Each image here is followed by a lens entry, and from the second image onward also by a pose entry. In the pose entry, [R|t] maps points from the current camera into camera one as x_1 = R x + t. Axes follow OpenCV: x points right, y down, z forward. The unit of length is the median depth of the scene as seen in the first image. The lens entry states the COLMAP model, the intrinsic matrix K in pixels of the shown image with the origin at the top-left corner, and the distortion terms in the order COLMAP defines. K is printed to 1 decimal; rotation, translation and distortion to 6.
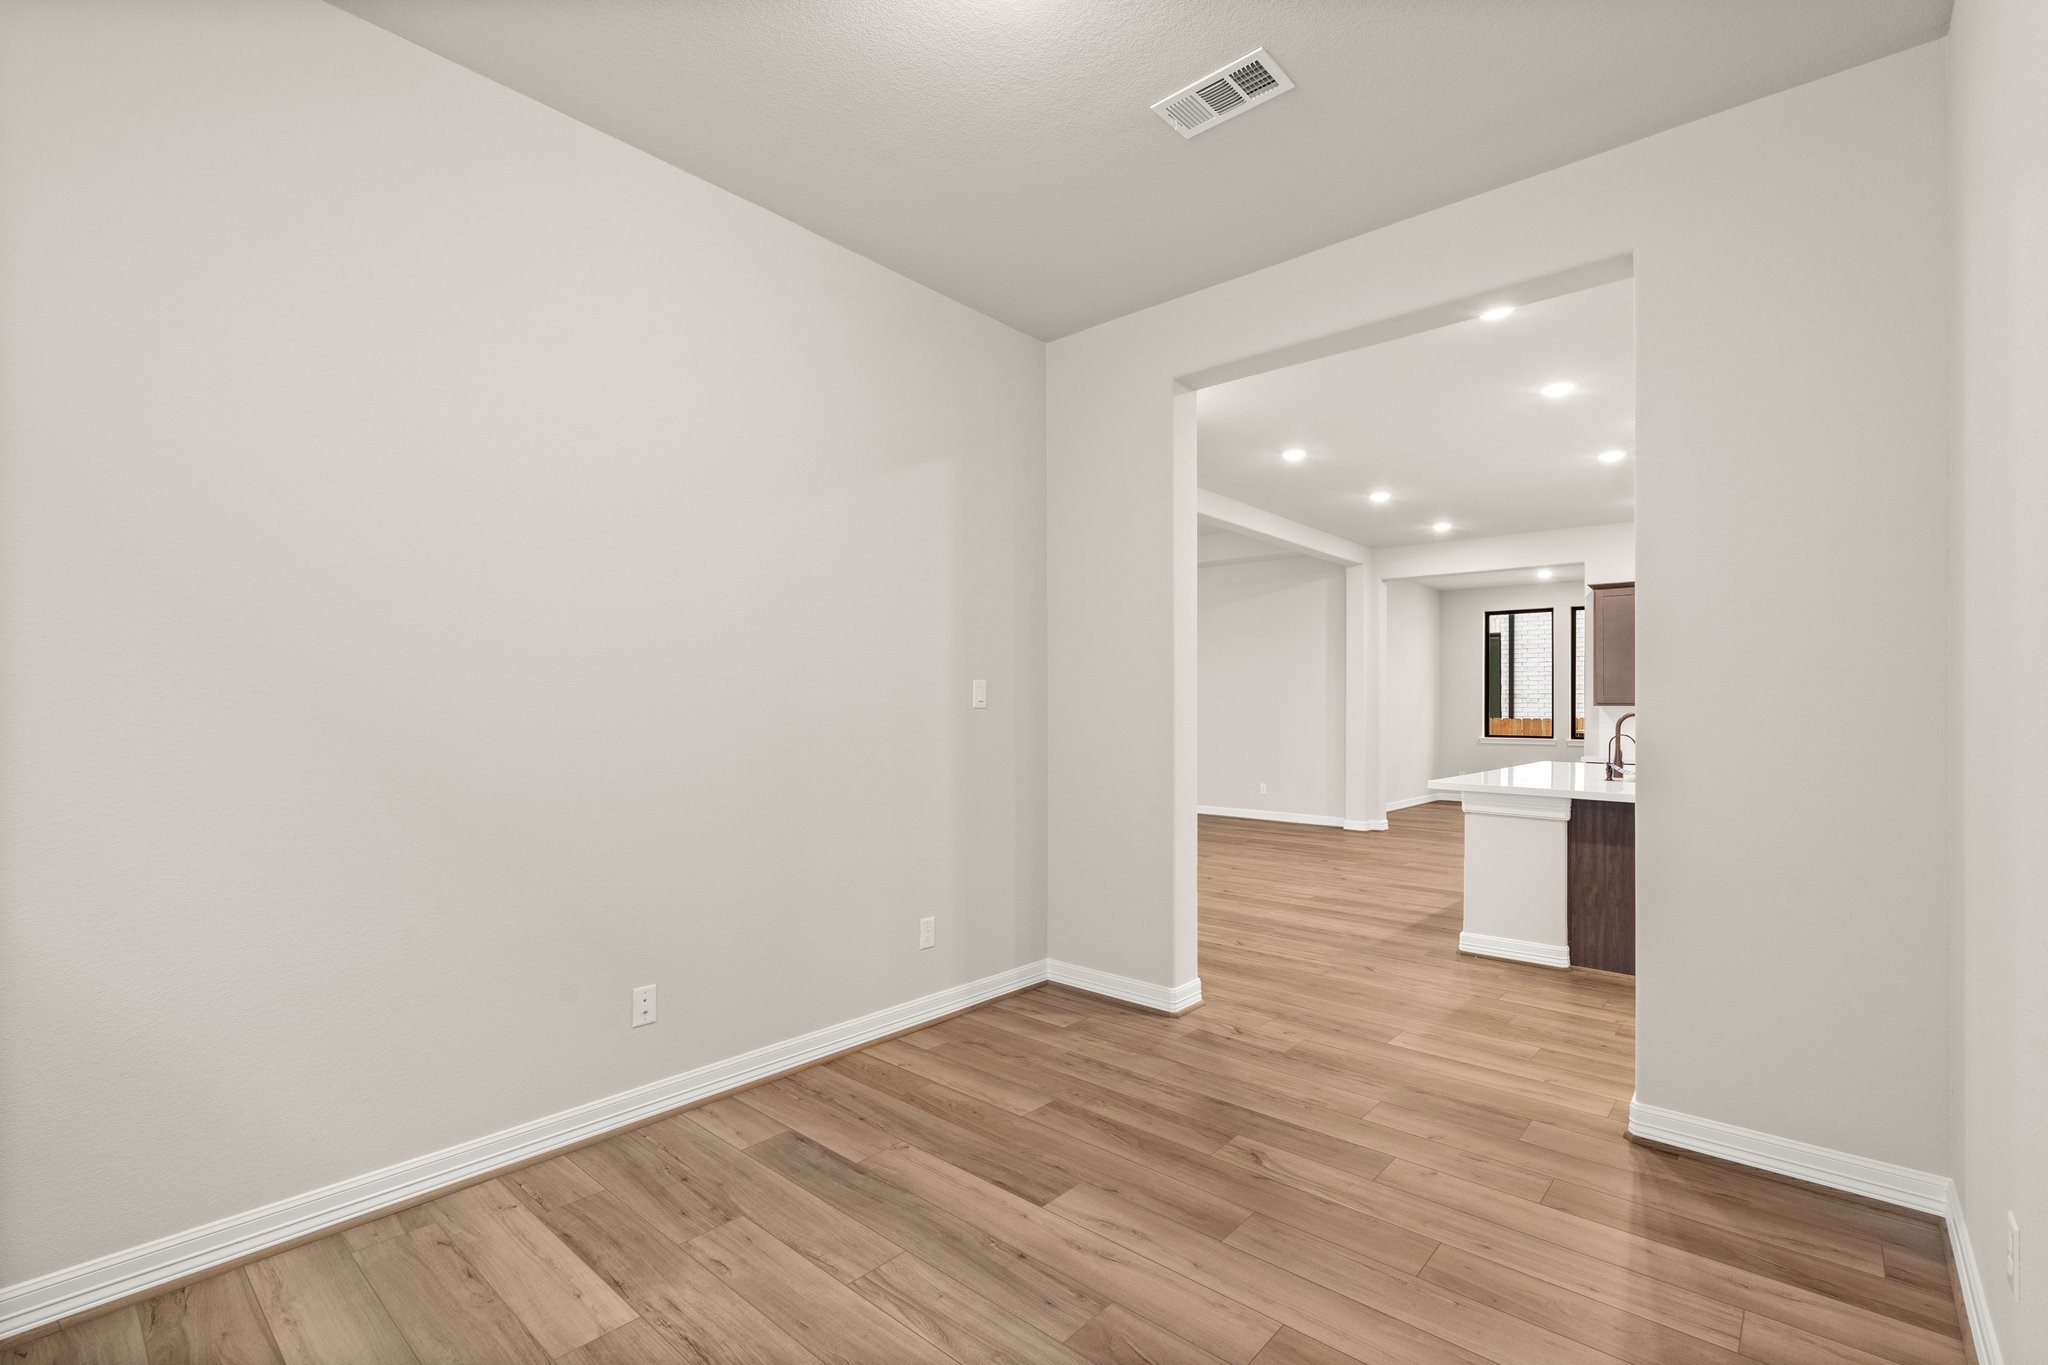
lens RADIAL K [[914.0, 0, 1034.9], [0, 914.0, 687.2], [0, 0, 1]] dist [0.000647, -0.001054]
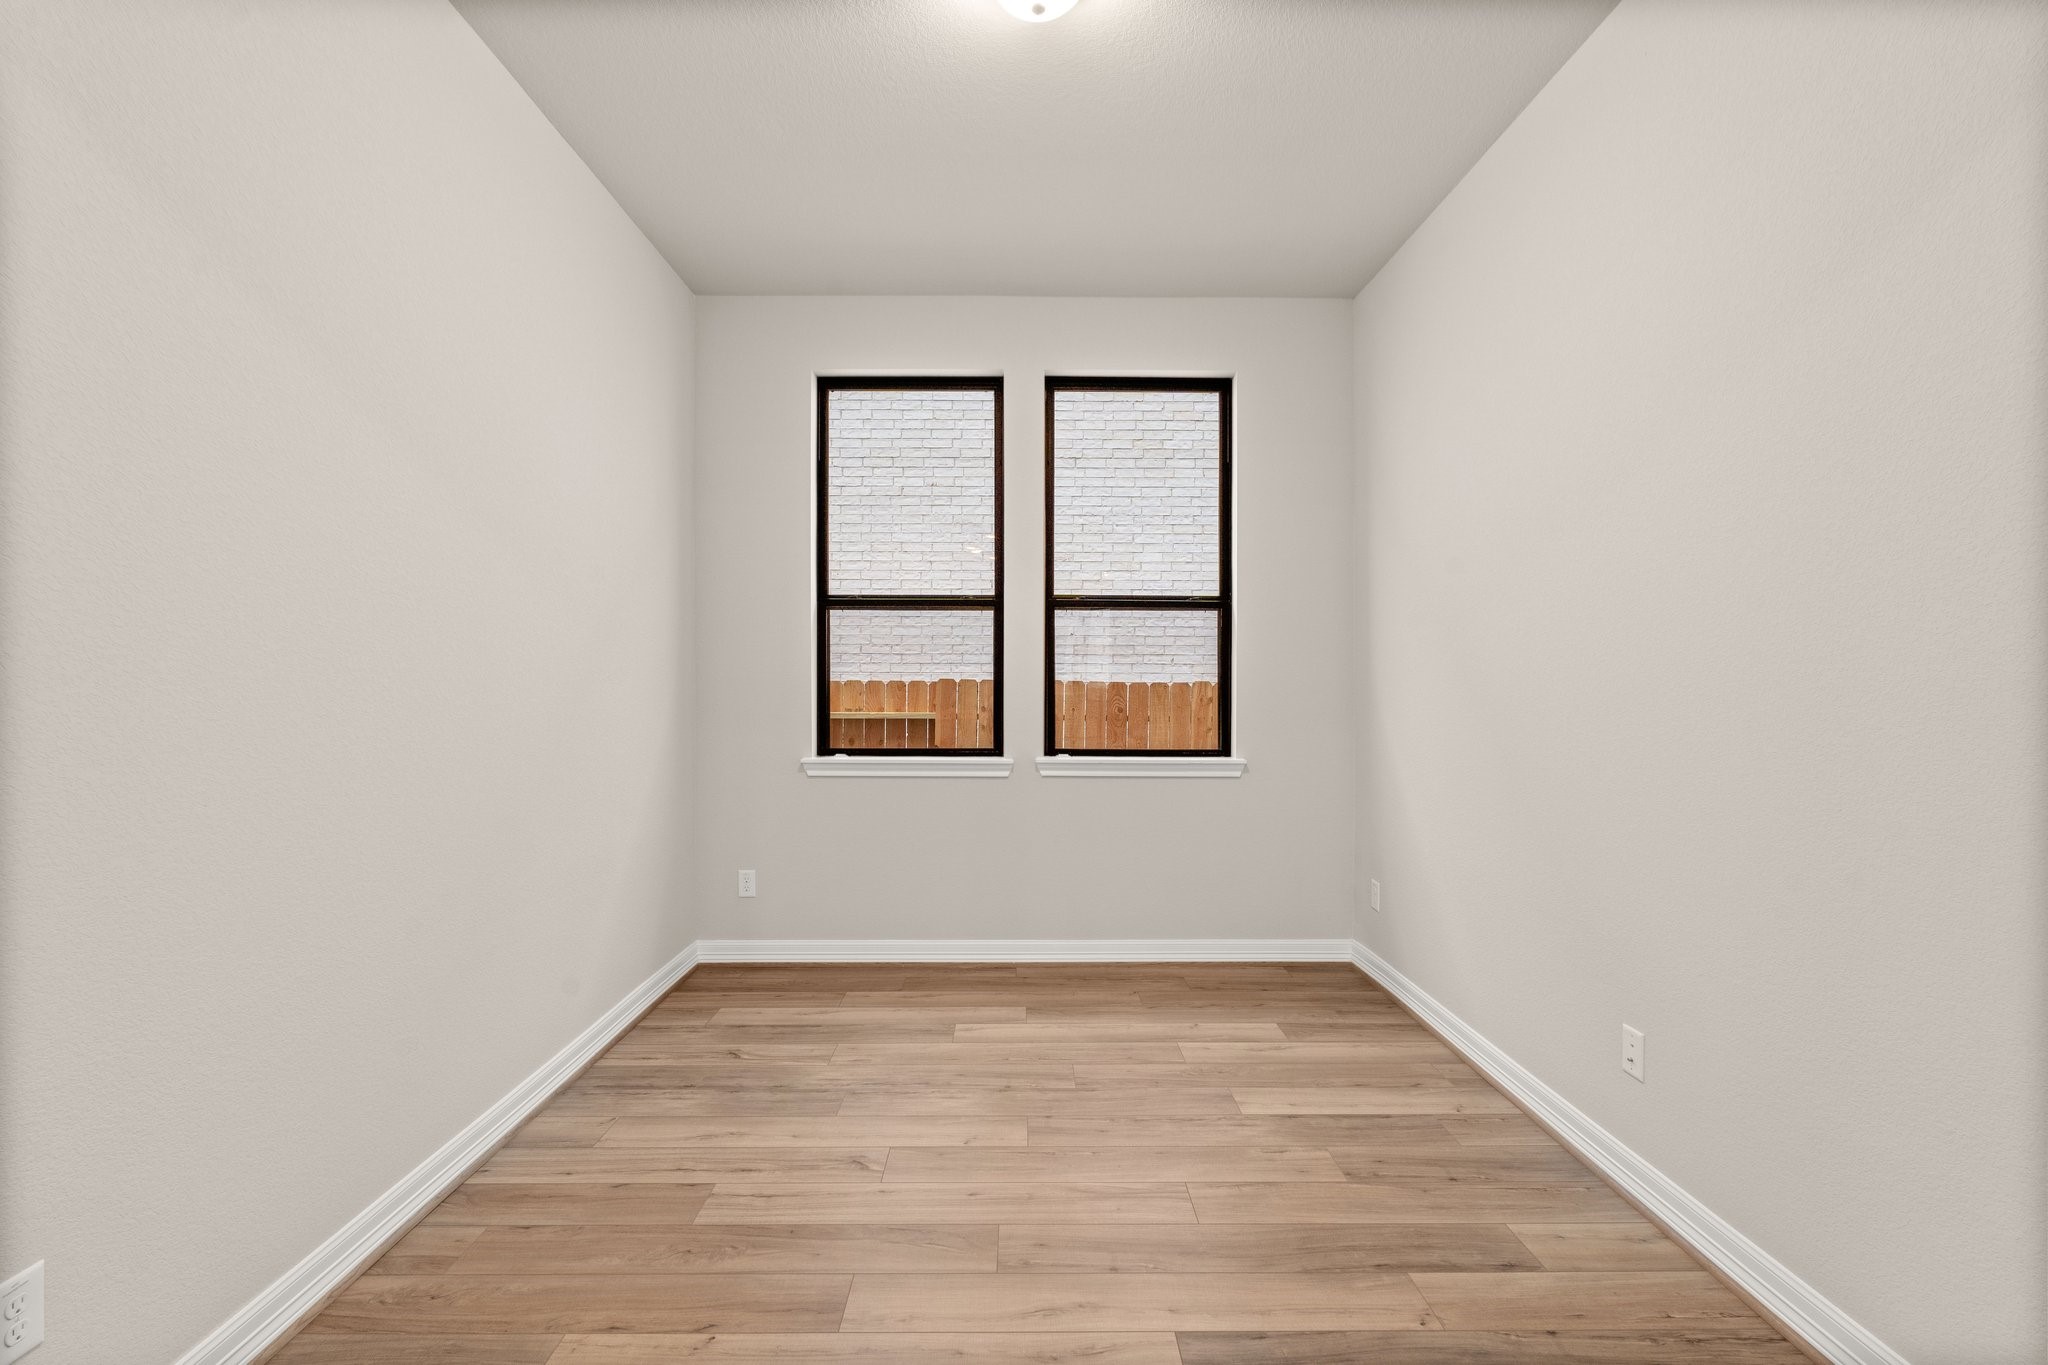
lens RADIAL K [[914.0, 0, 1024.6], [0, 914.0, 676.5], [0, 0, 1]] dist [0.000647, -0.001054]
pose [[-0.751861, -0.005882, -0.659295, 0.673700], [0.008654, 0.999786, -0.018789, 0.032951], [0.659265, -0.019833, -0.751649, 1.652951]]
